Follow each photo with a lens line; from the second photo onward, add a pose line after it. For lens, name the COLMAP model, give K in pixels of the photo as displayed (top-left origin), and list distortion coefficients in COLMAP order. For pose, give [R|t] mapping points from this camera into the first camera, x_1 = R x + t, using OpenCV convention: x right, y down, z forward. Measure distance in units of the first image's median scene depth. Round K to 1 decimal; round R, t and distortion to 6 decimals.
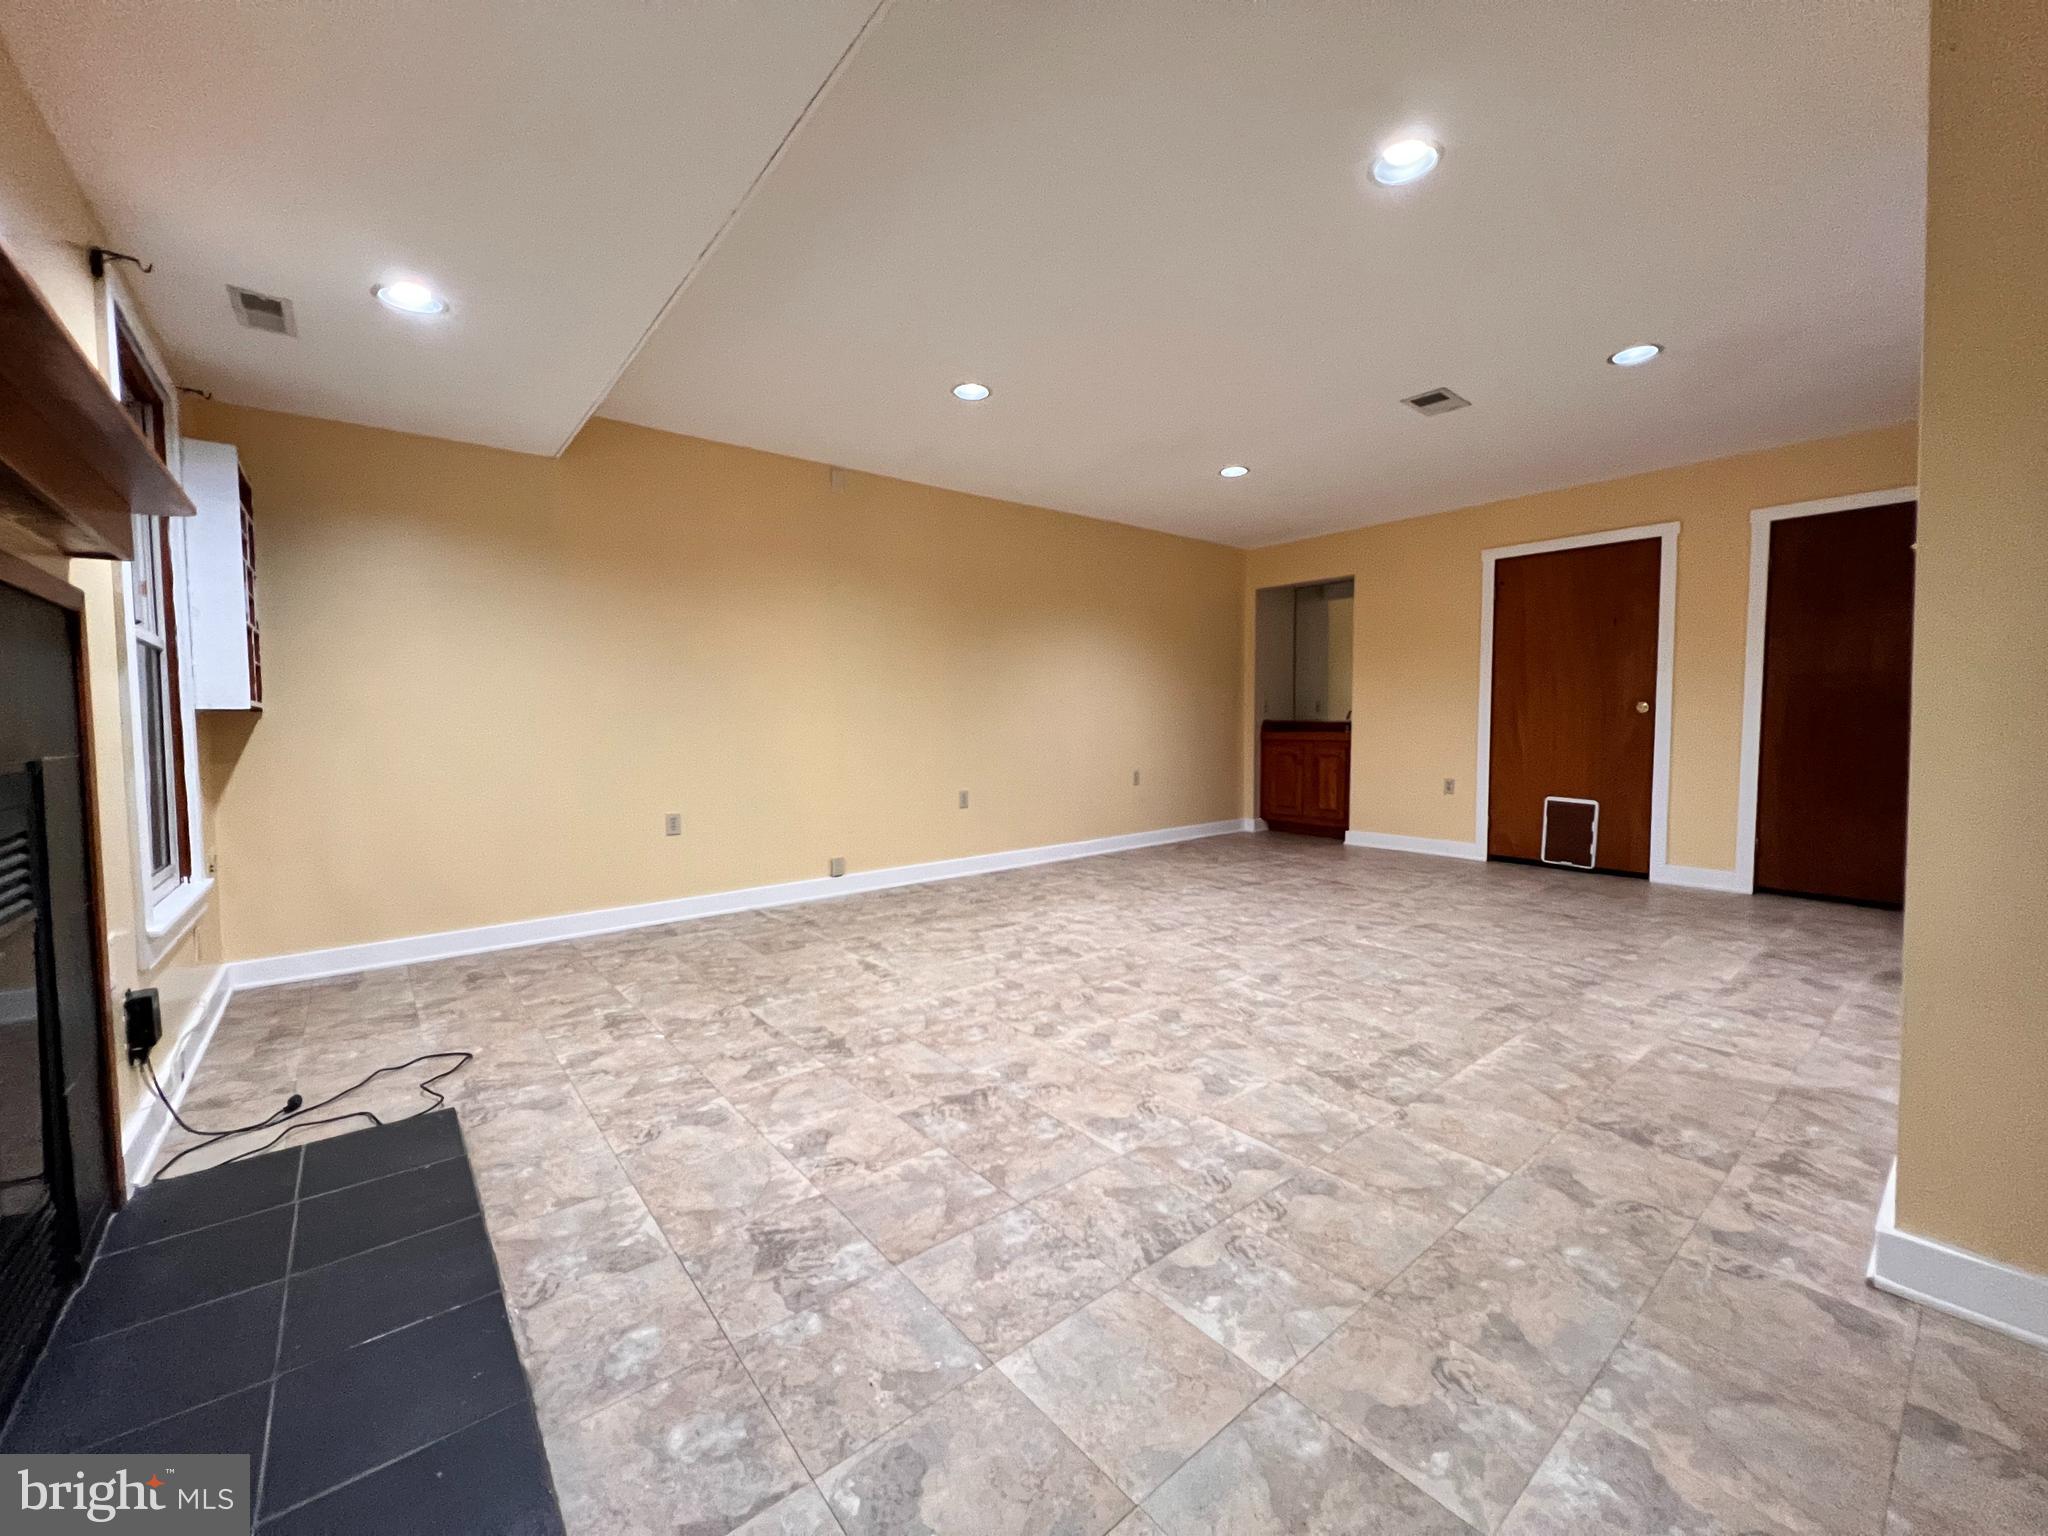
lens RADIAL K [[821.5, 0, 1019.0], [0, 821.5, 760.6], [0, 0, 1]] dist [-0.001475, -0.000016]
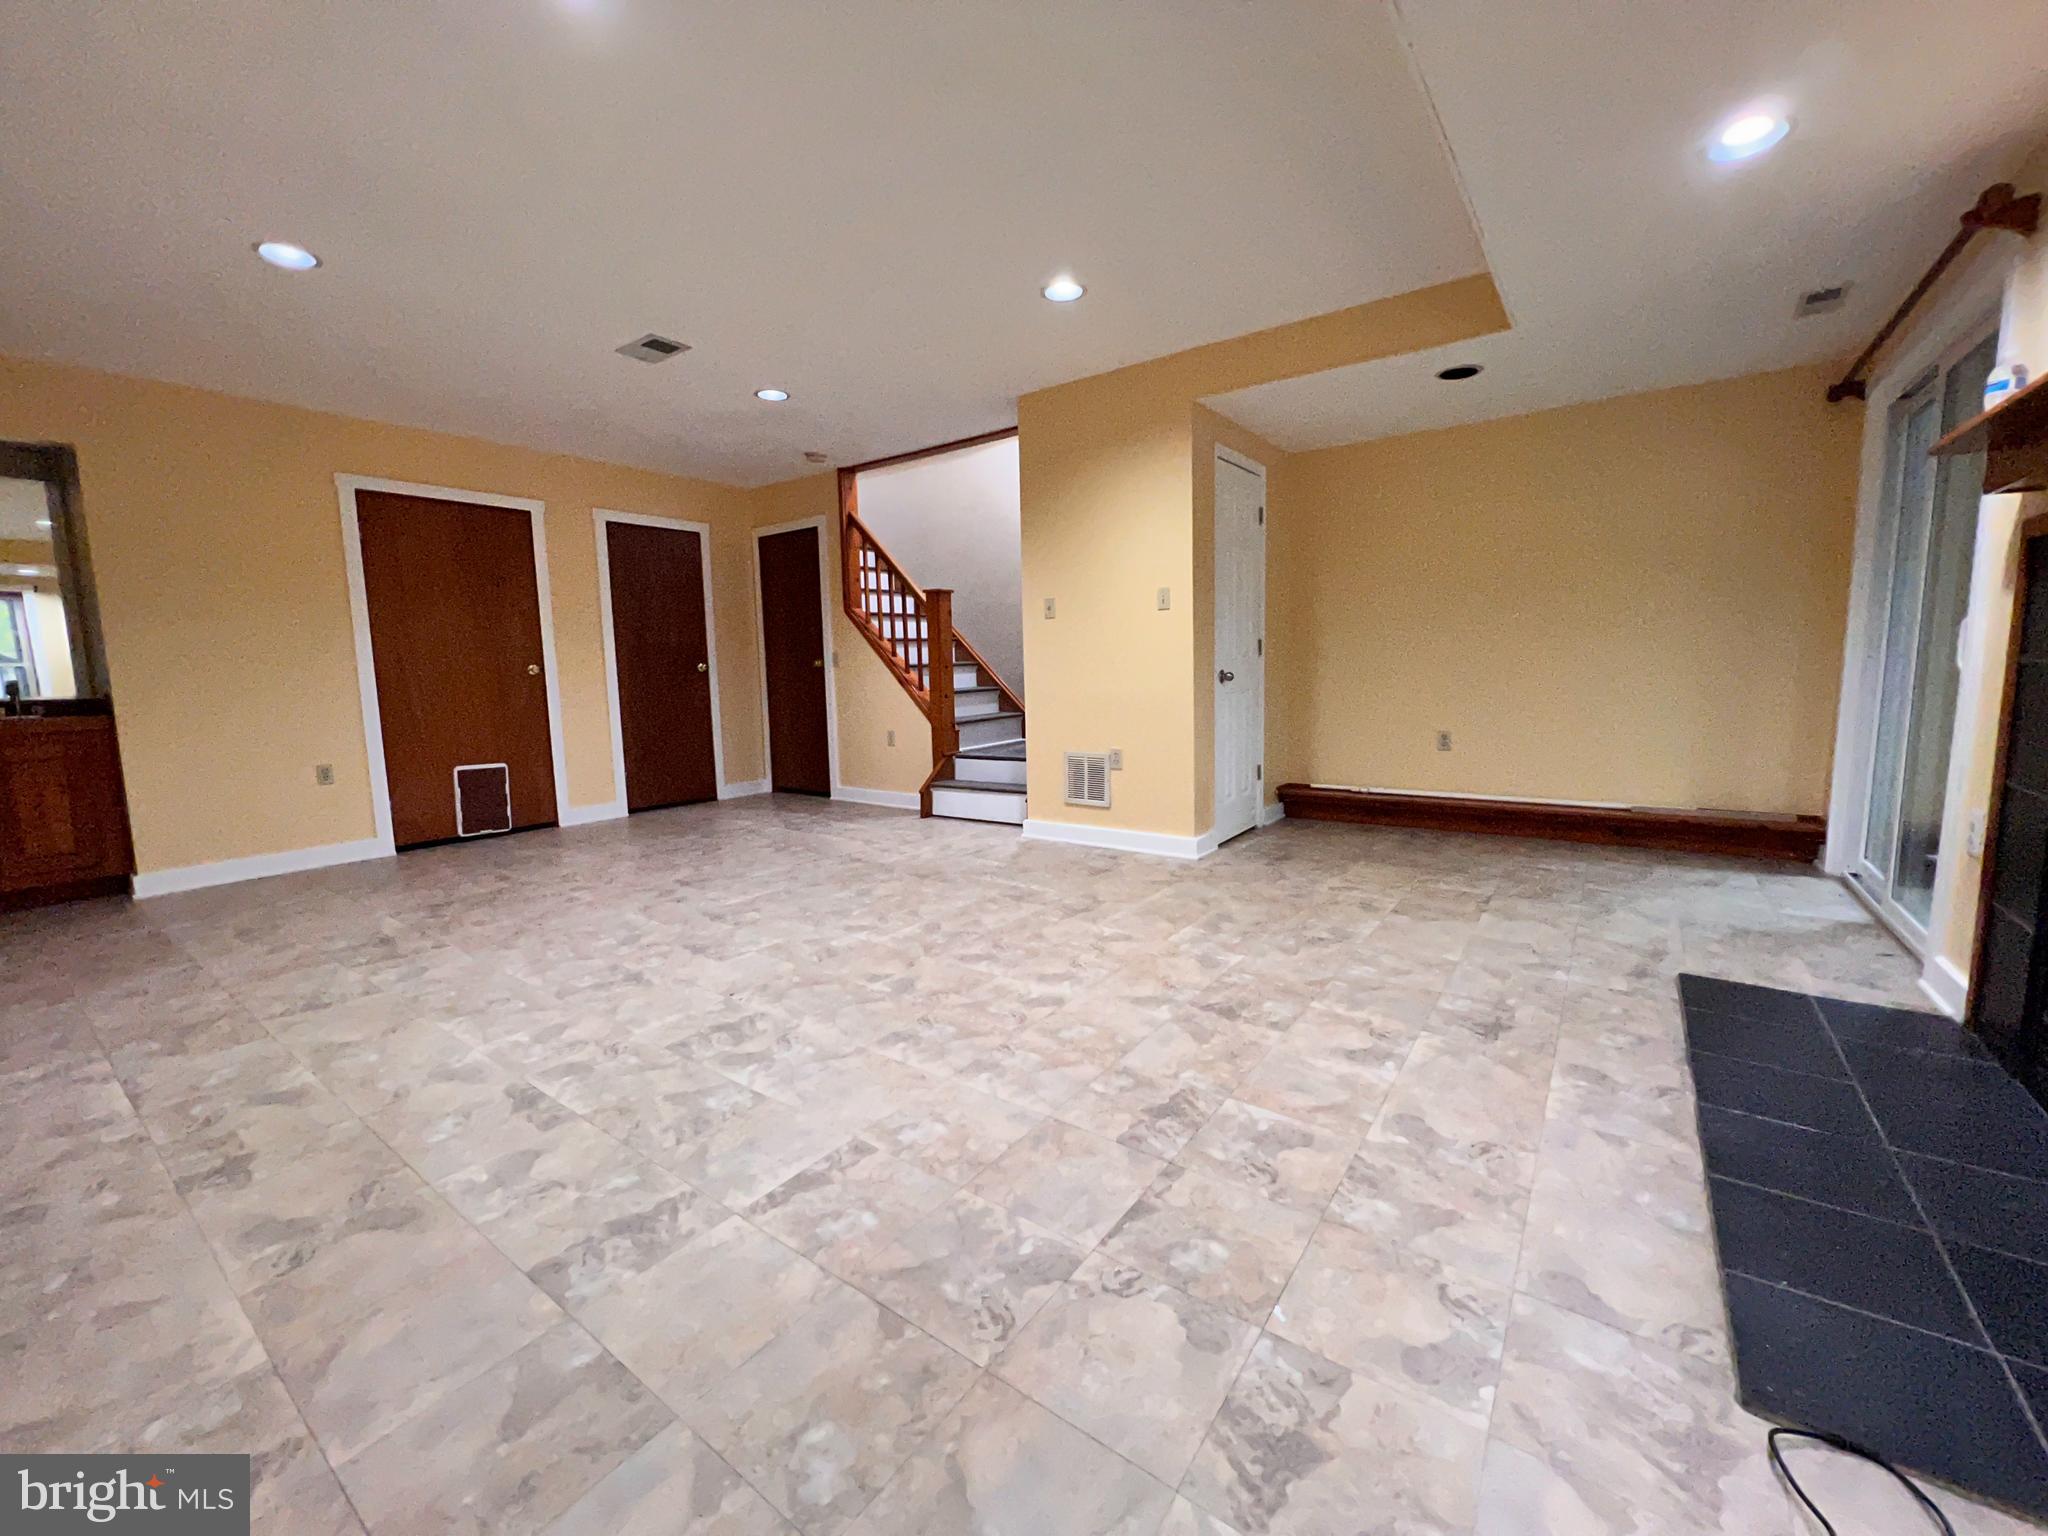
lens RADIAL K [[821.5, 0, 1019.0], [0, 821.5, 760.6], [0, 0, 1]] dist [-0.001475, -0.000016]
pose [[-0.255135, -0.100706, 0.961647, -0.837132], [0.076233, 0.989370, 0.123835, -0.059381], [-0.963896, 0.104903, -0.244746, 1.240589]]
